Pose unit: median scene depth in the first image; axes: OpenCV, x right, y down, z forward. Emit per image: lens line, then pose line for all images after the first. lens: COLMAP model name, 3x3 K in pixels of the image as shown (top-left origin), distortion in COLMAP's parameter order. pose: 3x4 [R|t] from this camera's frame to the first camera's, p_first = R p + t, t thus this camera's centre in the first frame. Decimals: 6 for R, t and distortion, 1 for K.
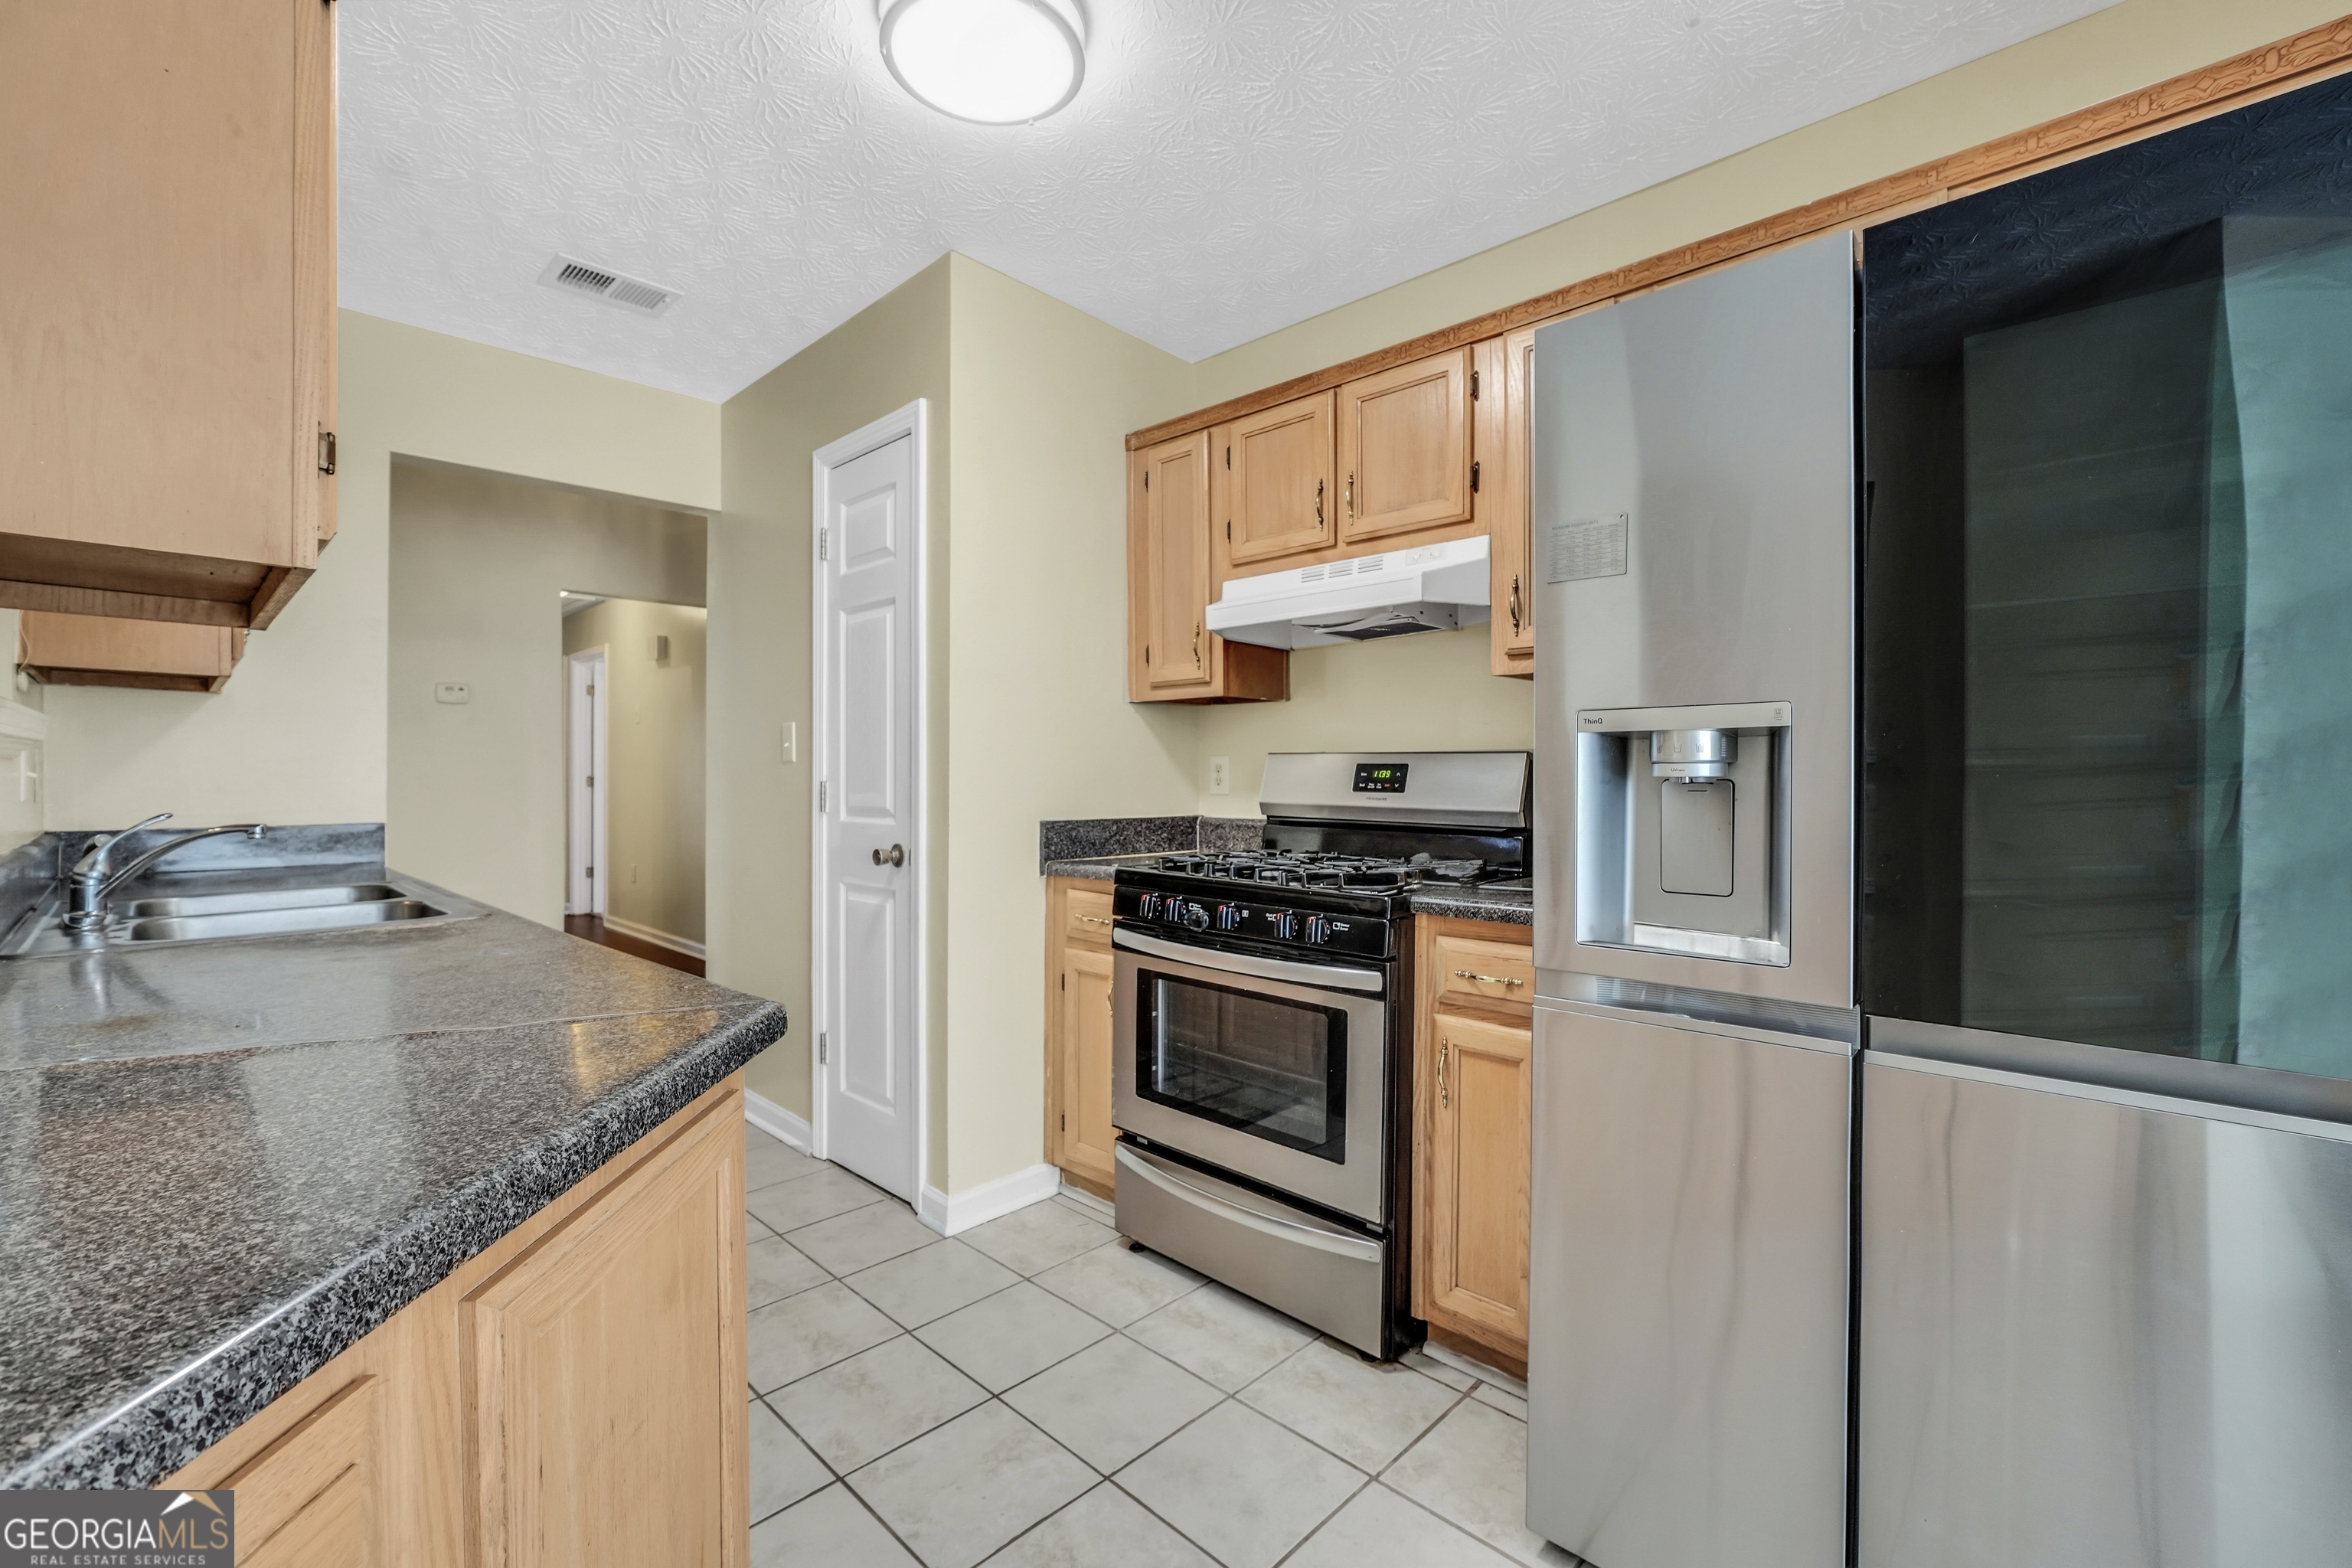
lens RADIAL K [[1003.0, 0, 1168.4], [0, 1003.0, 780.4], [0, 0, 1]] dist [-0.016794, 0.006474]
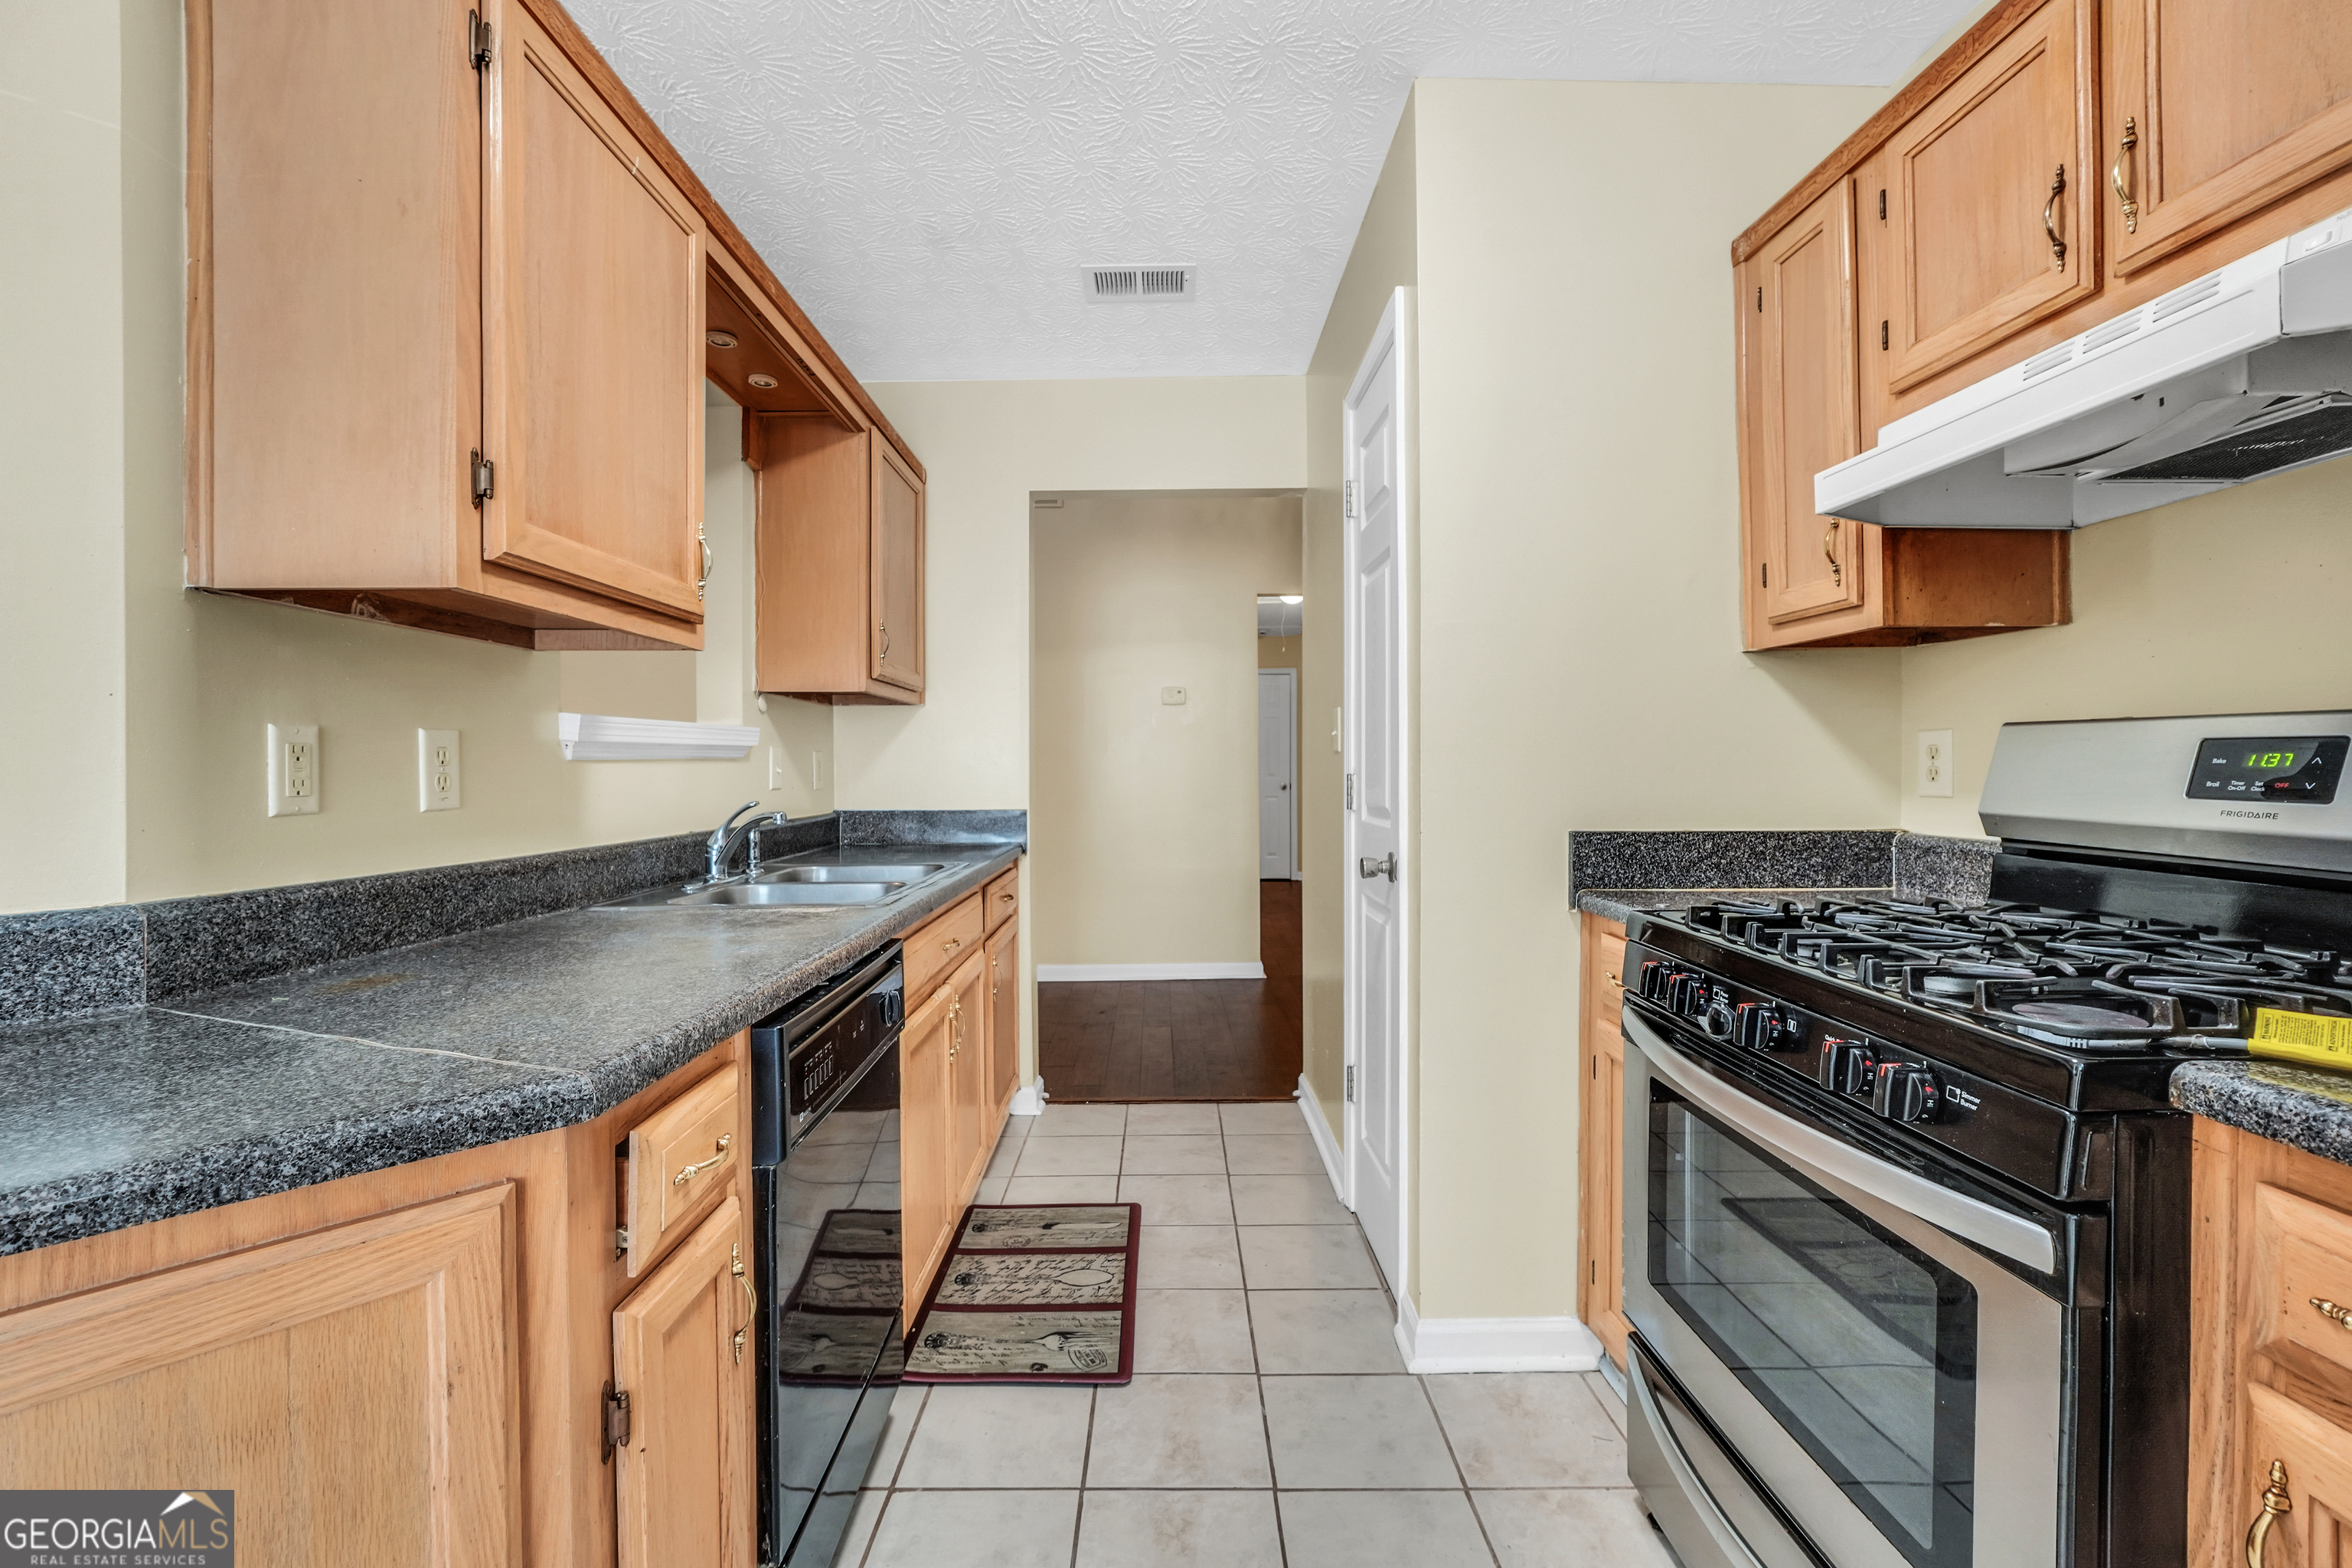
lens RADIAL K [[1003.0, 0, 1153.4], [0, 1003.0, 769.8], [0, 0, 1]] dist [-0.016794, 0.006474]
pose [[0.694549, -0.002489, -0.719441, 0.182748], [0.003315, 0.999994, -0.000260, -0.003528], [0.719438, -0.002205, 0.694553, 0.317071]]
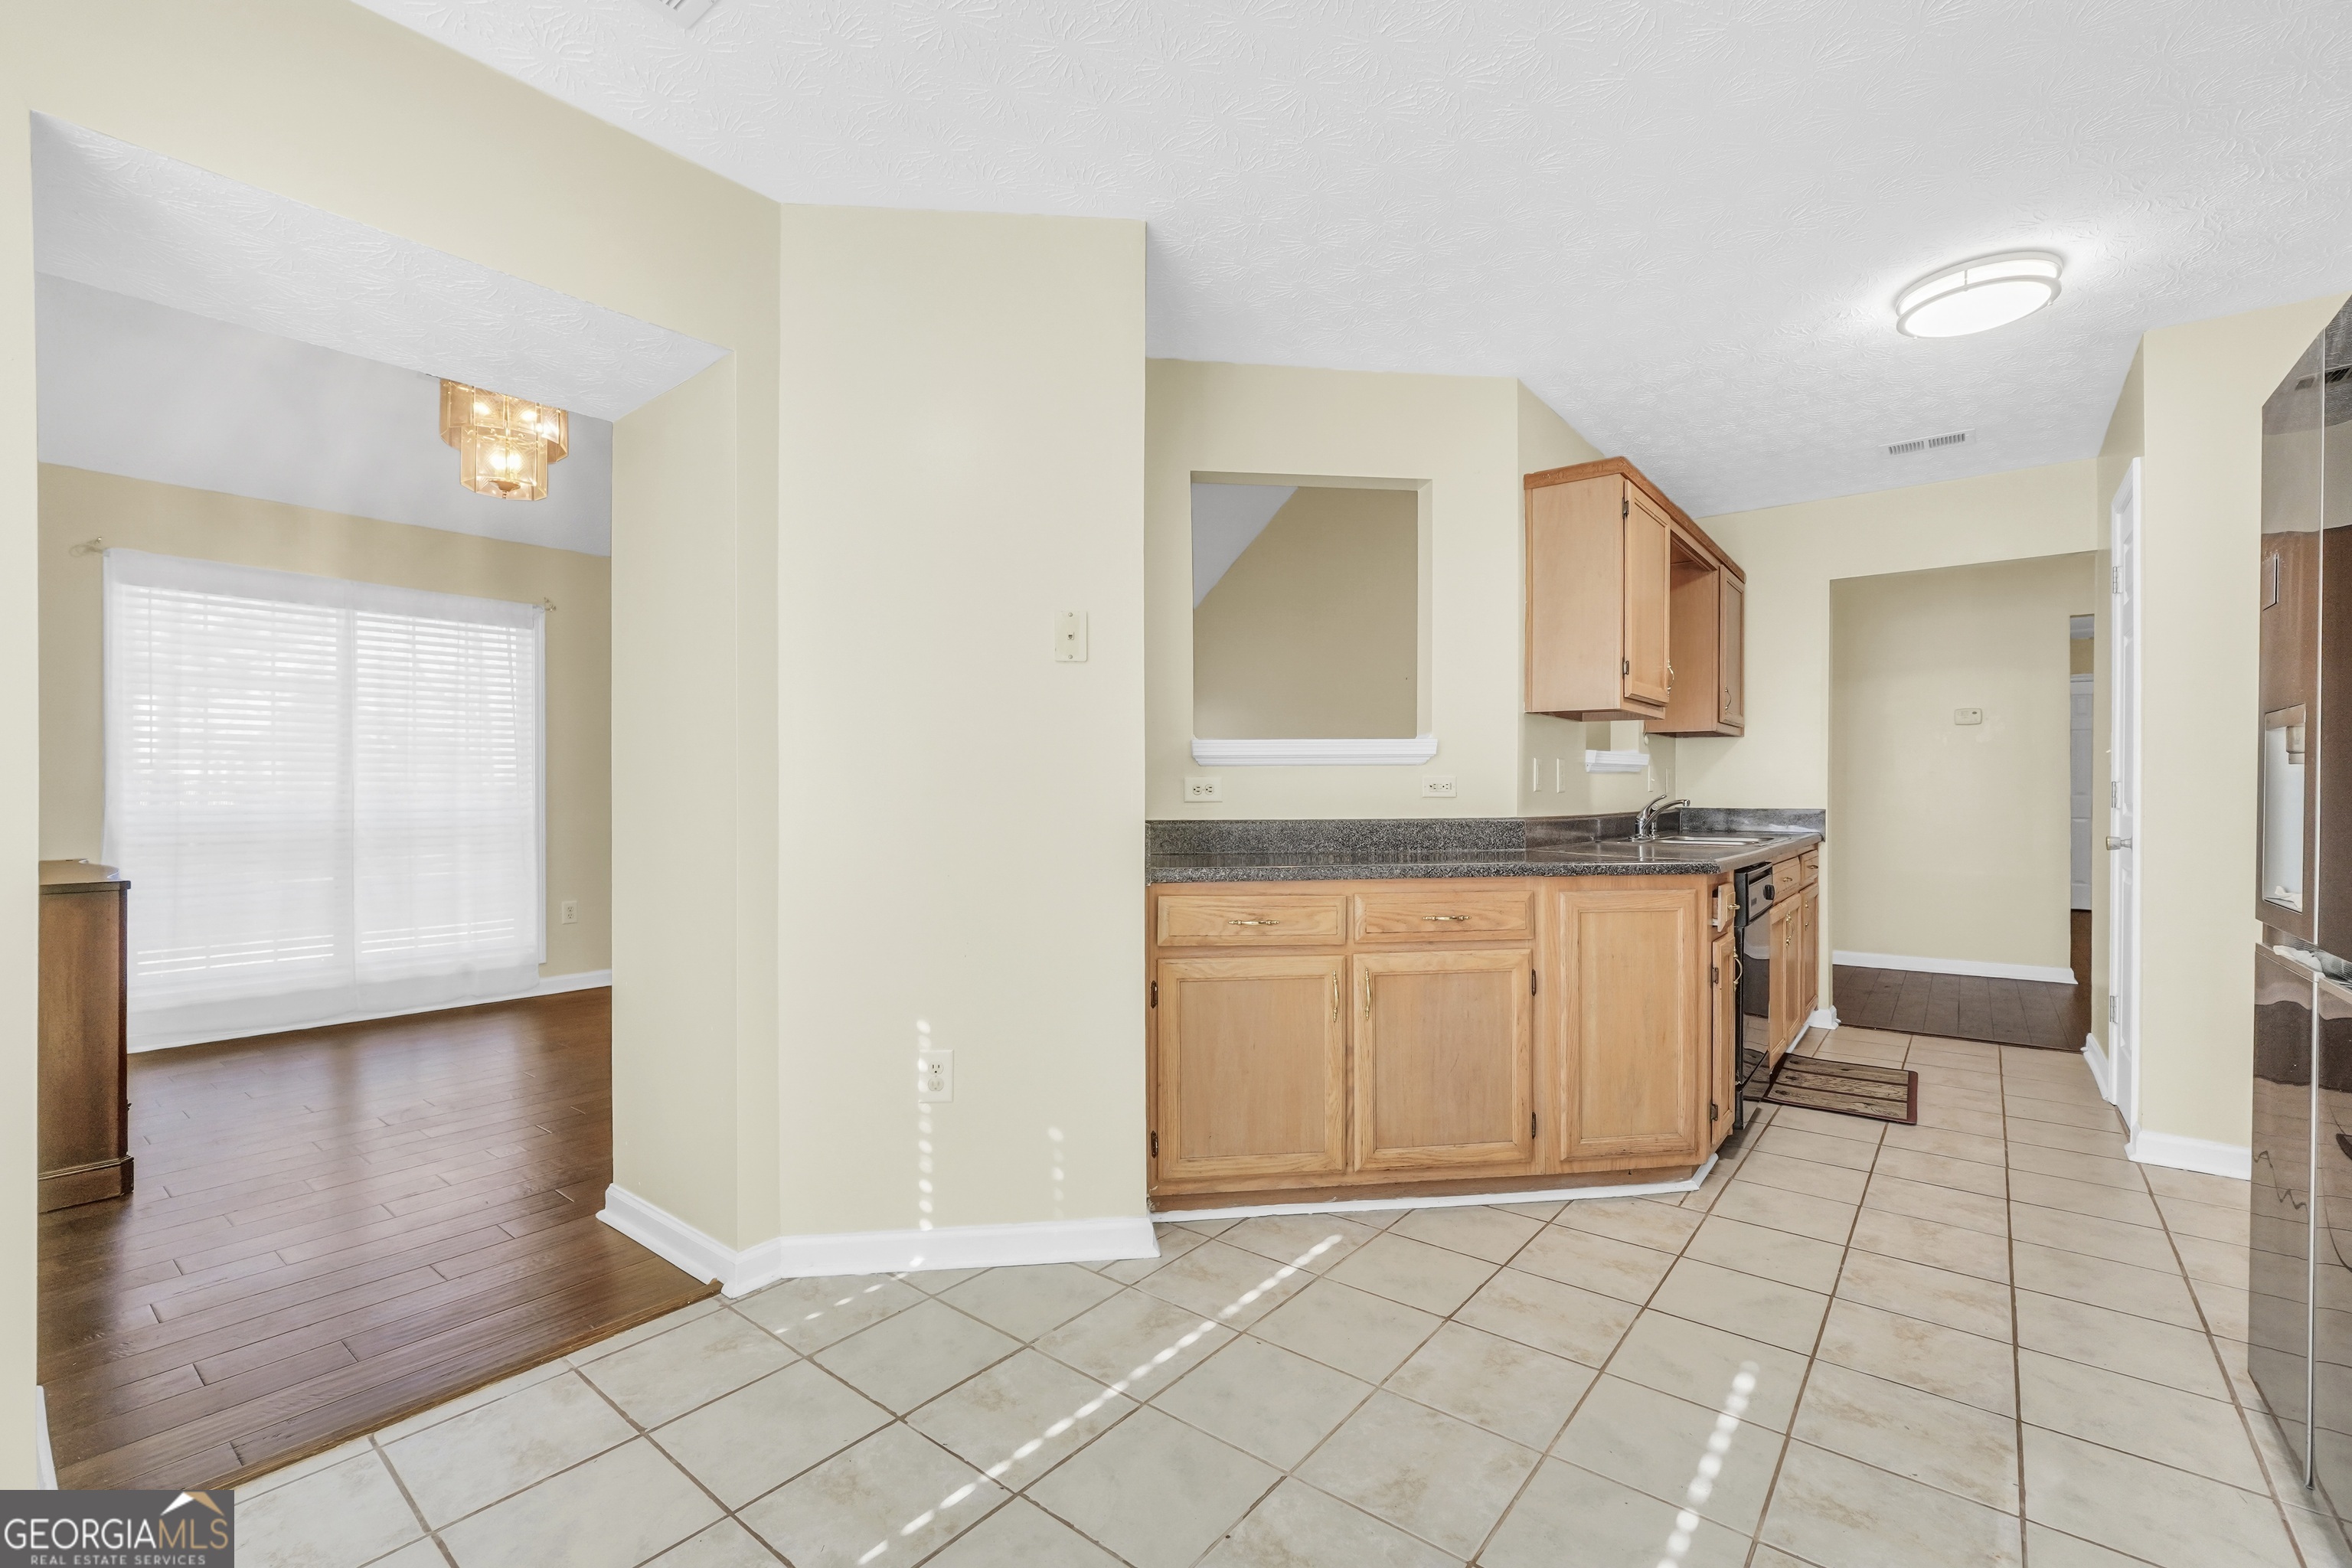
lens RADIAL K [[1003.0, 0, 1186.6], [0, 1003.0, 796.6], [0, 0, 1]] dist [-0.016794, 0.006474]
pose [[0.108512, 0.004788, -0.994084, 0.802082], [-0.002235, 0.999987, 0.004572, 0.018980], [0.994093, 0.001726, 0.108522, -0.244774]]
